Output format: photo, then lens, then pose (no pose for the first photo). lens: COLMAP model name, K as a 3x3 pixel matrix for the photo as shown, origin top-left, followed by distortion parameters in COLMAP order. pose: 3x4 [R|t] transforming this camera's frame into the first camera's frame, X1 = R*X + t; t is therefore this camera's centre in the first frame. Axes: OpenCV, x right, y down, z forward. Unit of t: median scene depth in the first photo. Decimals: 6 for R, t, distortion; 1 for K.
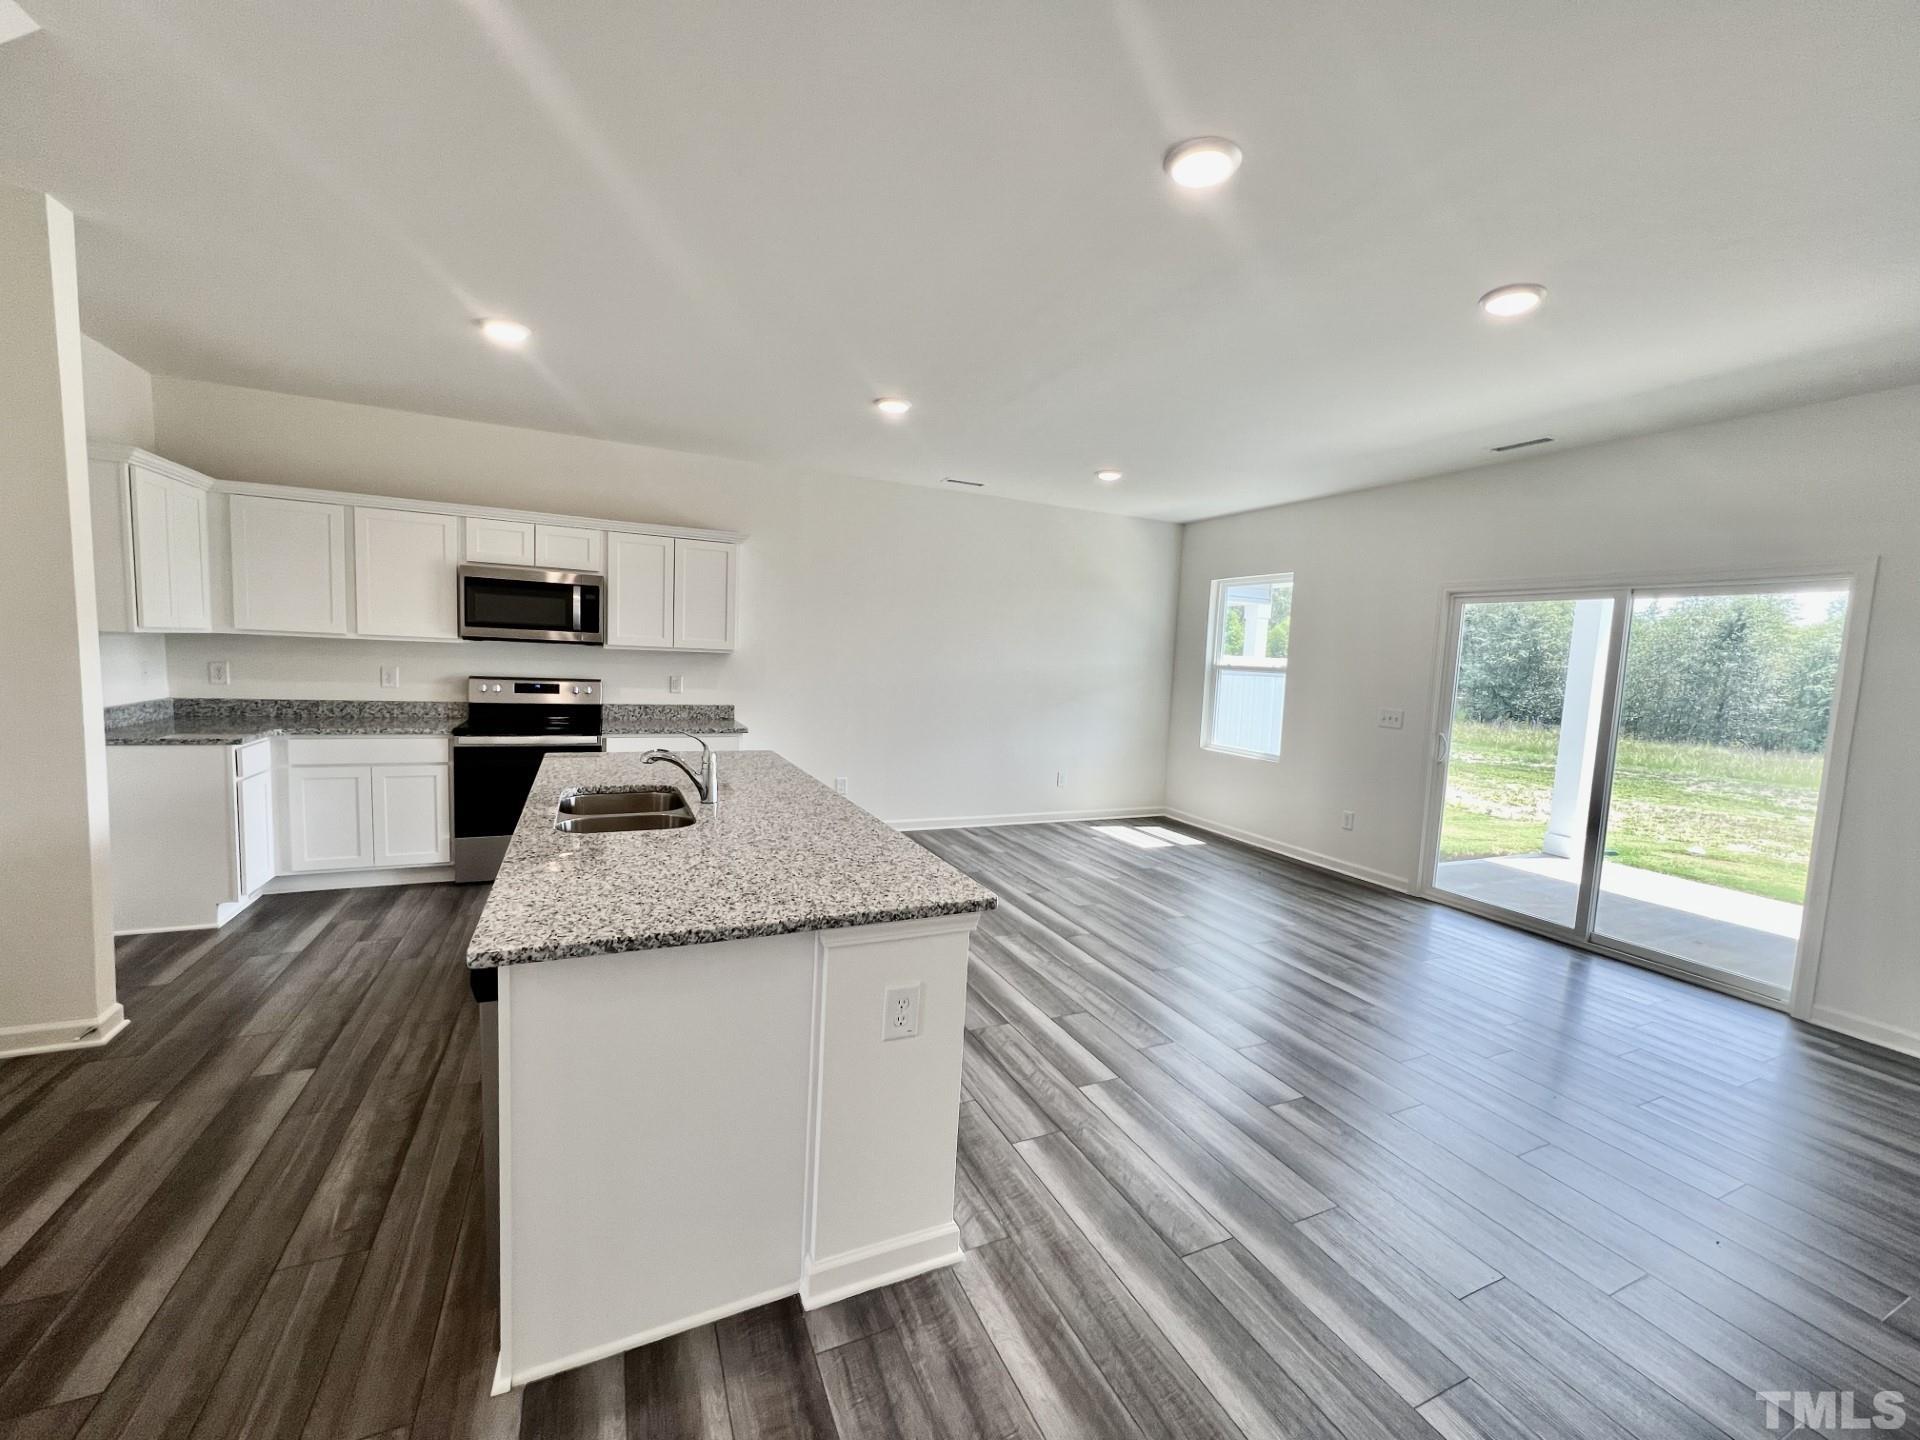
lens RADIAL K [[769.8, 0, 962.8], [0, 769.8, 724.3], [0, 0, 1]] dist [-0.000741, 0.000360]
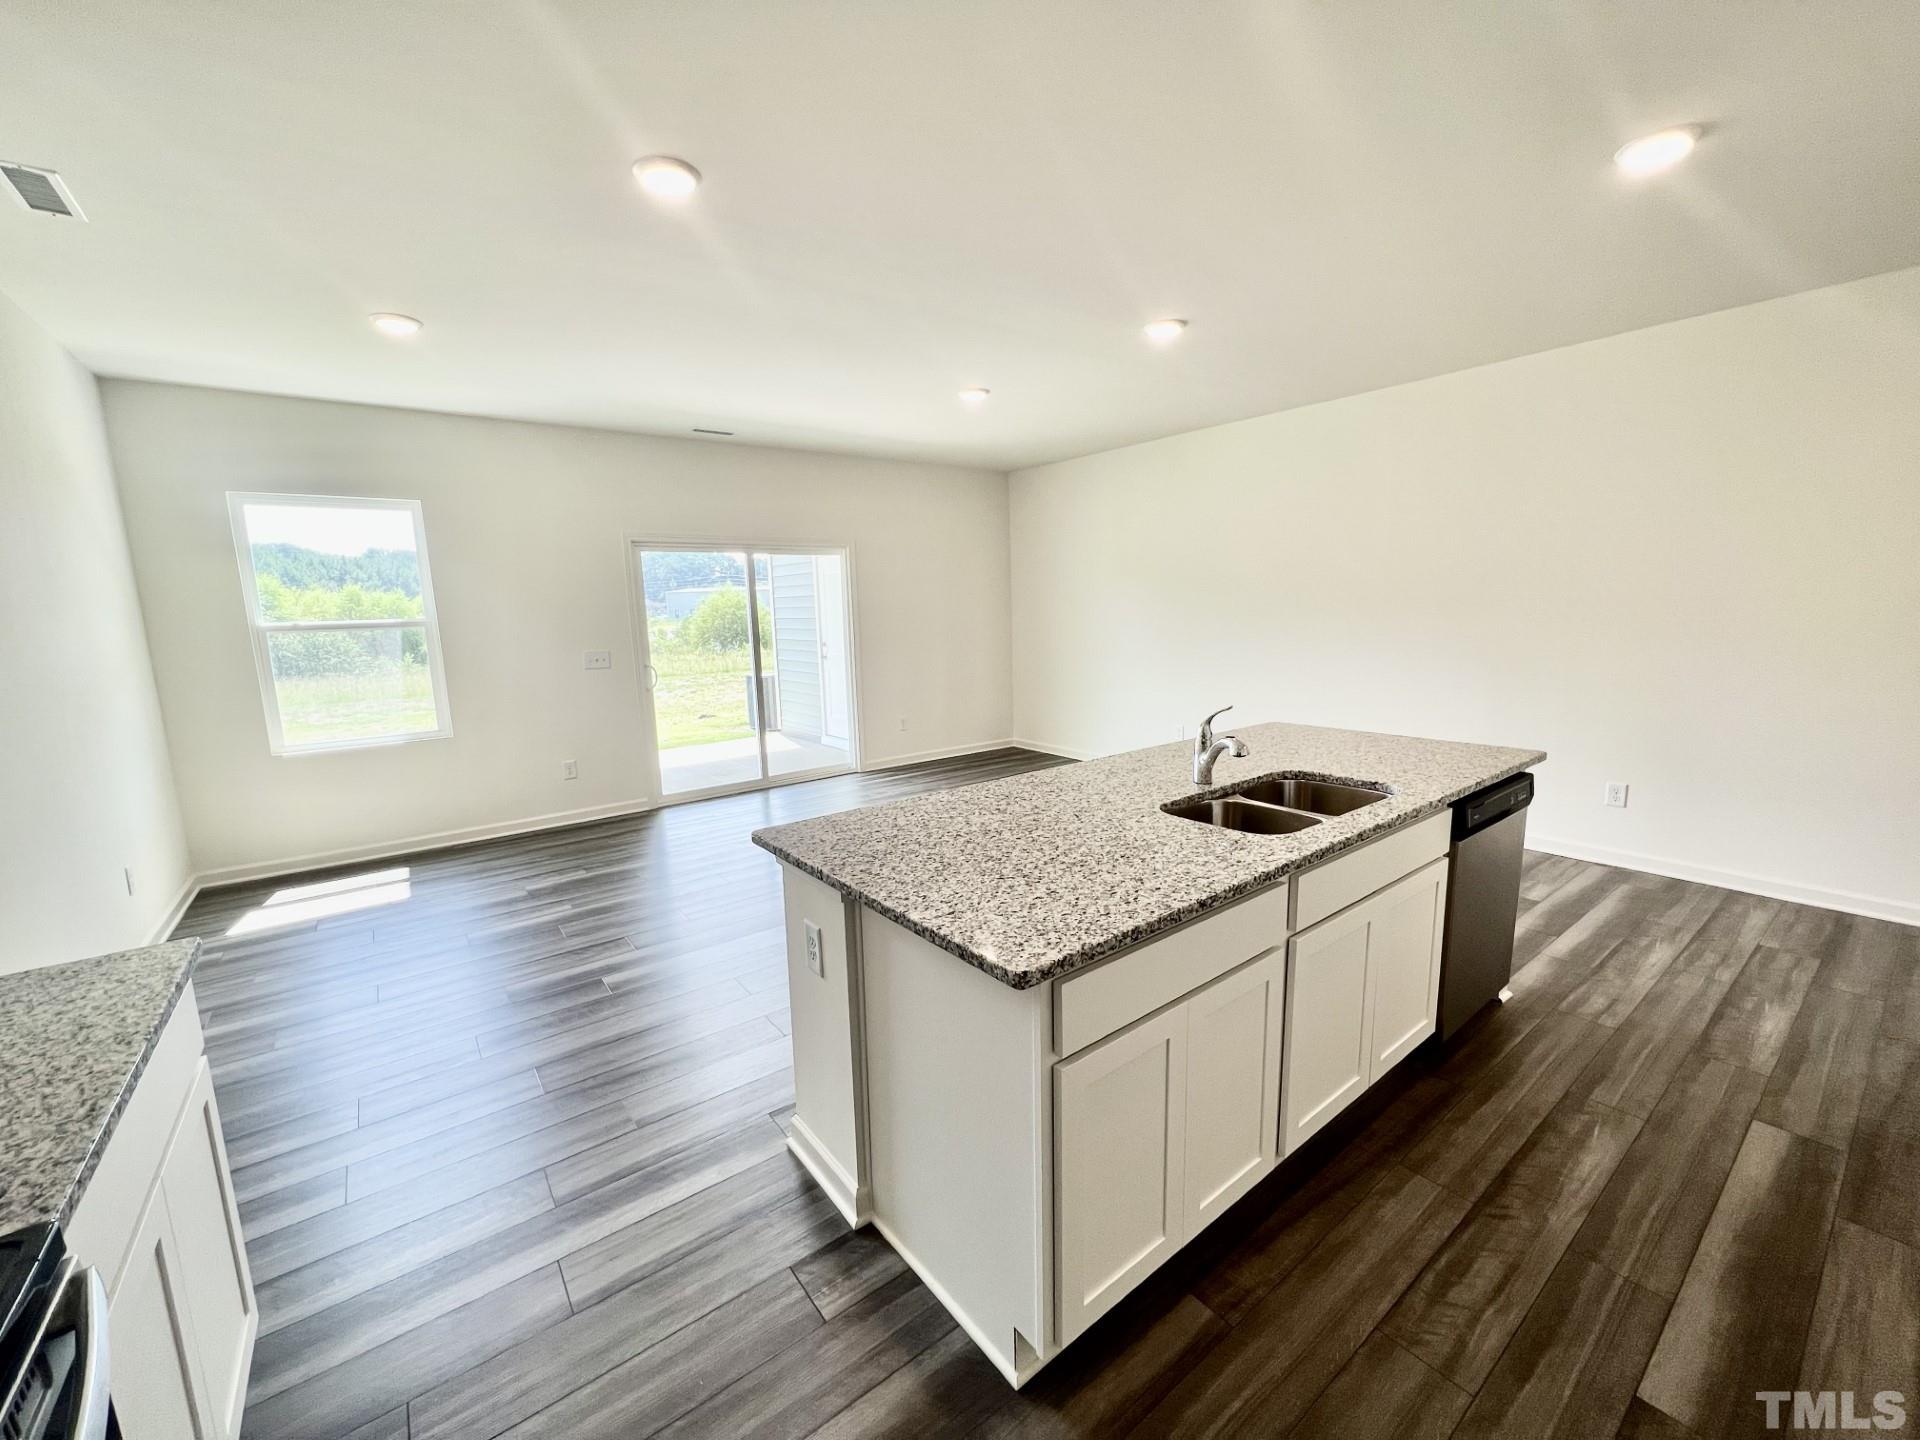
lens RADIAL K [[769.8, 0, 962.8], [0, 769.8, 724.3], [0, 0, 1]] dist [-0.000741, 0.000360]
pose [[-0.216998, -0.191980, 0.957108, -0.654405], [0.107647, 0.969785, 0.218929, -0.111919], [-0.970218, 0.150537, -0.189775, 0.839189]]
